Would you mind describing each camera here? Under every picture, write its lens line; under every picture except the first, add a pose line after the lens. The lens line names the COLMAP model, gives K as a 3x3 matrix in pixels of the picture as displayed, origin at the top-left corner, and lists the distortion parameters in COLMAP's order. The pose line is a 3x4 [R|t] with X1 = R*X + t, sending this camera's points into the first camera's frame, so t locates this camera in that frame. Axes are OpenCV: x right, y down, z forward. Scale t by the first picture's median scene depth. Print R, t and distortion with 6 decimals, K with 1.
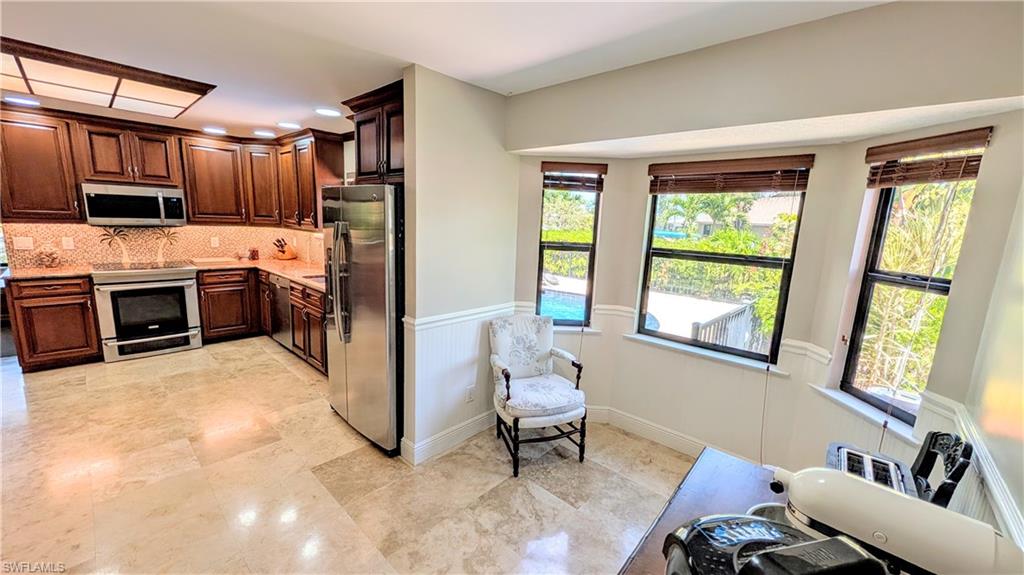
lens RADIAL K [[394.5, 0, 512.4], [0, 394.5, 287.9], [0, 0, 1]] dist [0.001463, 0.000072]
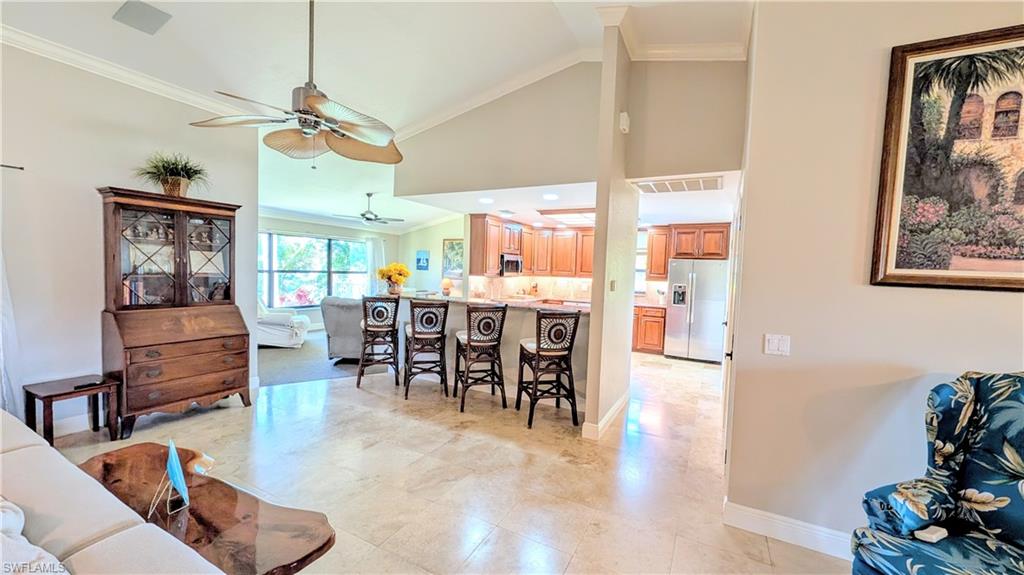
lens RADIAL K [[394.5, 0, 517.2], [0, 394.5, 287.3], [0, 0, 1]] dist [0.001463, 0.000072]
pose [[0.964098, -0.017633, 0.264959, -1.355463], [0.047453, 0.993172, -0.106571, 0.078512], [-0.261271, 0.115318, 0.958352, -0.680820]]
